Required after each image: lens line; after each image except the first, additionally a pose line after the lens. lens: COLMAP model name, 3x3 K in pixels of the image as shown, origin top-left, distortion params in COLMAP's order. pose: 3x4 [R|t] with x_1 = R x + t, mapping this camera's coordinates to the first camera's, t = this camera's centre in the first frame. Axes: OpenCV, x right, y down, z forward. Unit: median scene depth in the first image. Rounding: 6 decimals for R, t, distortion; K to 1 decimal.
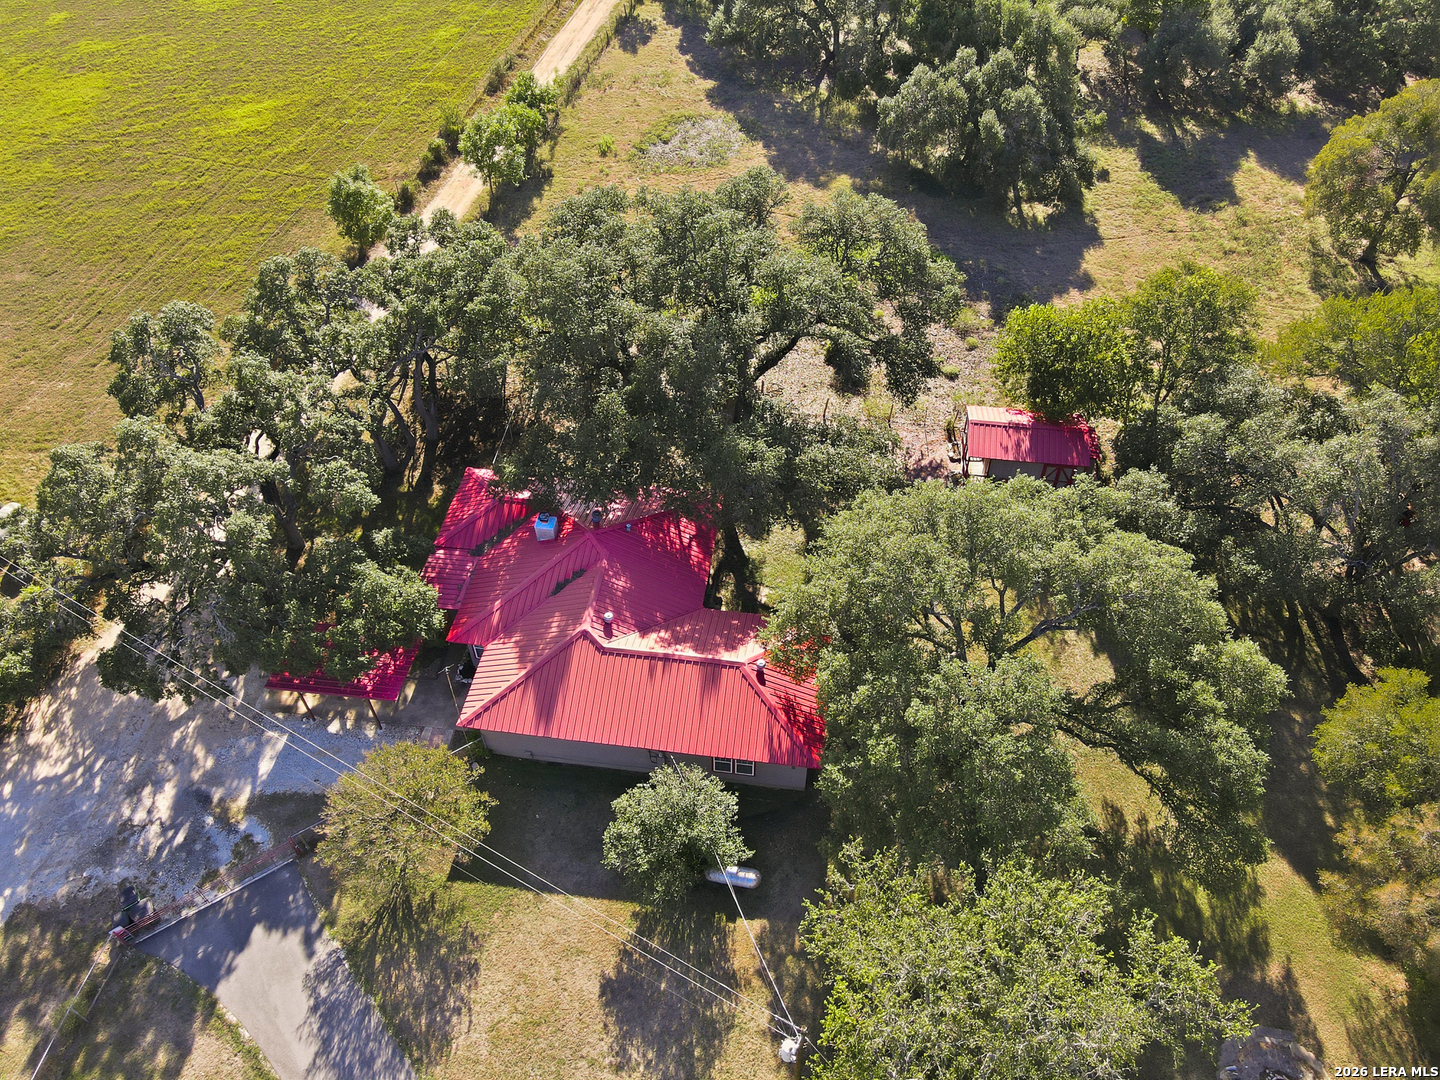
lens RADIAL K [[1030.2, 0, 728.0], [0, 1030.2, 570.4], [0, 0, 1]] dist [0.008946, 0.001930]
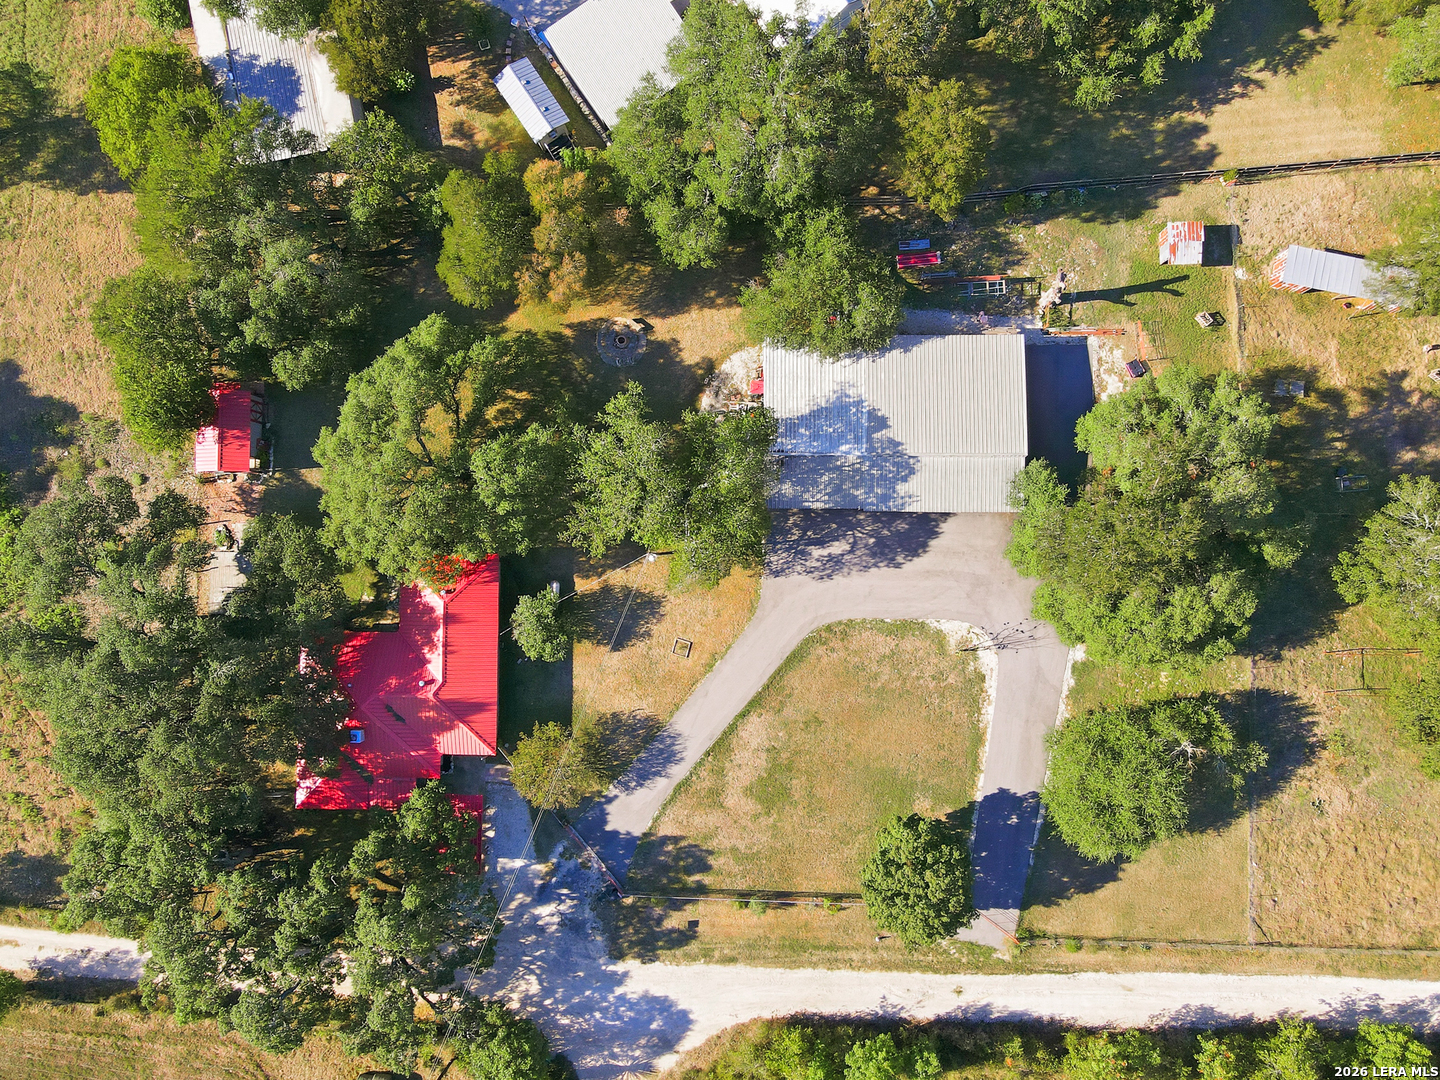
lens RADIAL K [[1063.2, 0, 720.0], [0, 1063.2, 540.0], [0, 0, 1]] dist [0.007305, 0.005316]
pose [[-0.125219, -0.990980, 0.047743, -0.026351], [0.753230, -0.063637, 0.654672, -0.732495], [-0.645728, 0.117939, 0.754404, -0.692664]]
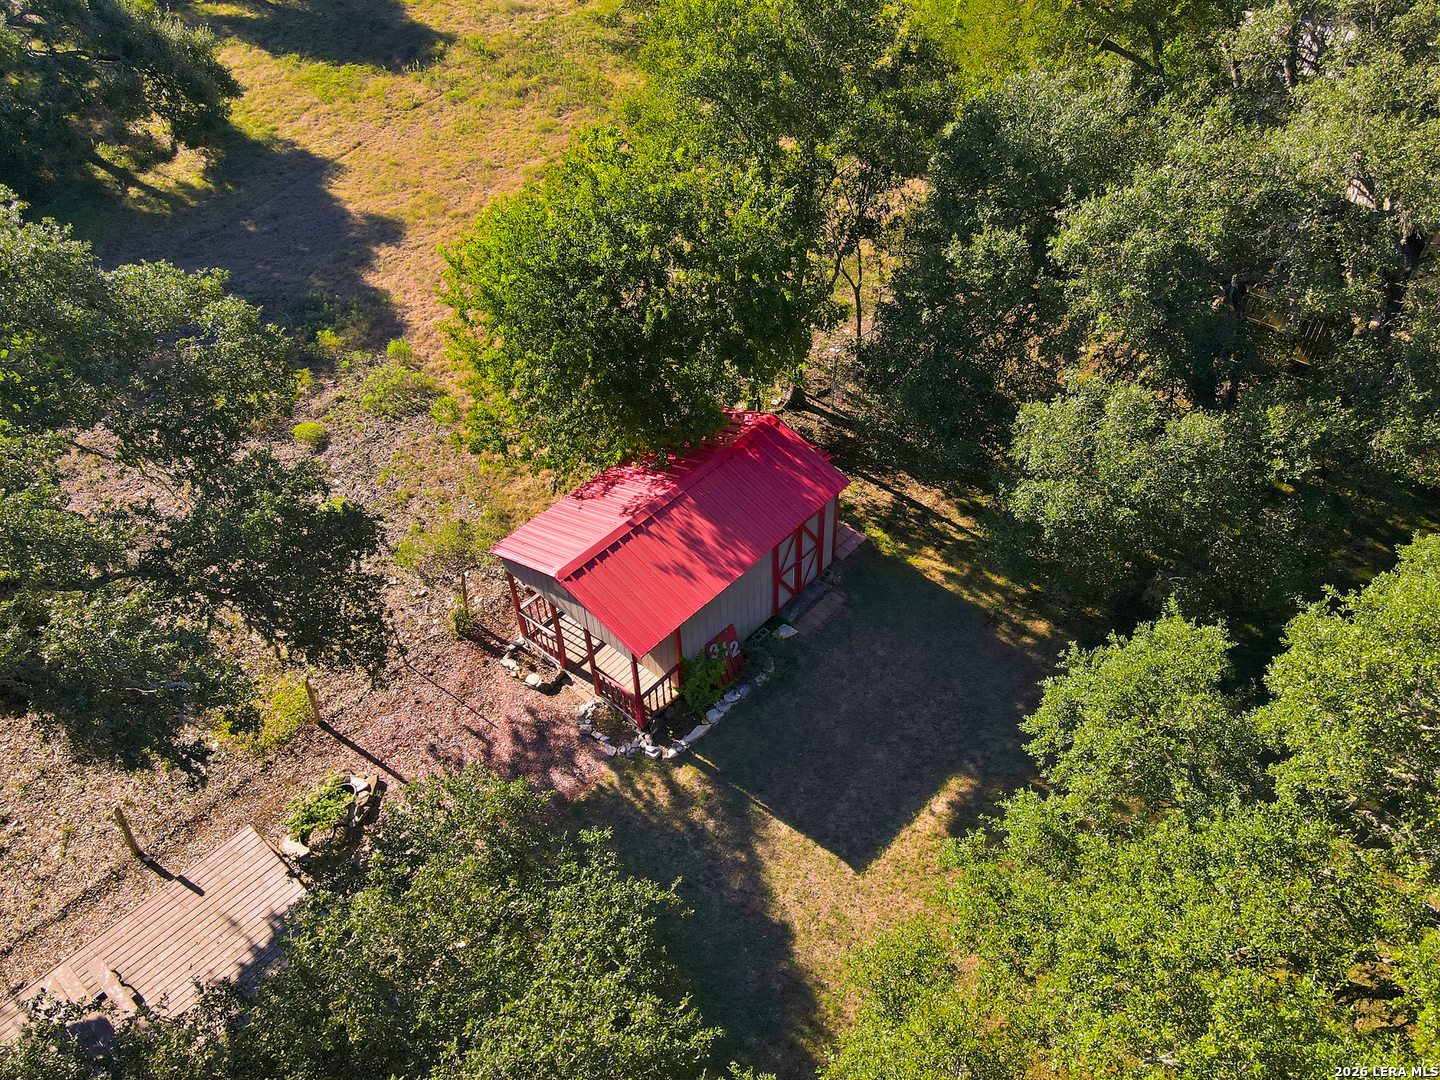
lens RADIAL K [[1063.2, 0, 720.0], [0, 1063.2, 540.0], [0, 0, 1]] dist [0.007305, 0.005316]
pose [[0.563408, -0.585525, 0.582866, 0.082052], [0.636986, 0.757140, 0.144873, -0.209085], [-0.526137, 0.289655, 0.799549, 0.837613]]
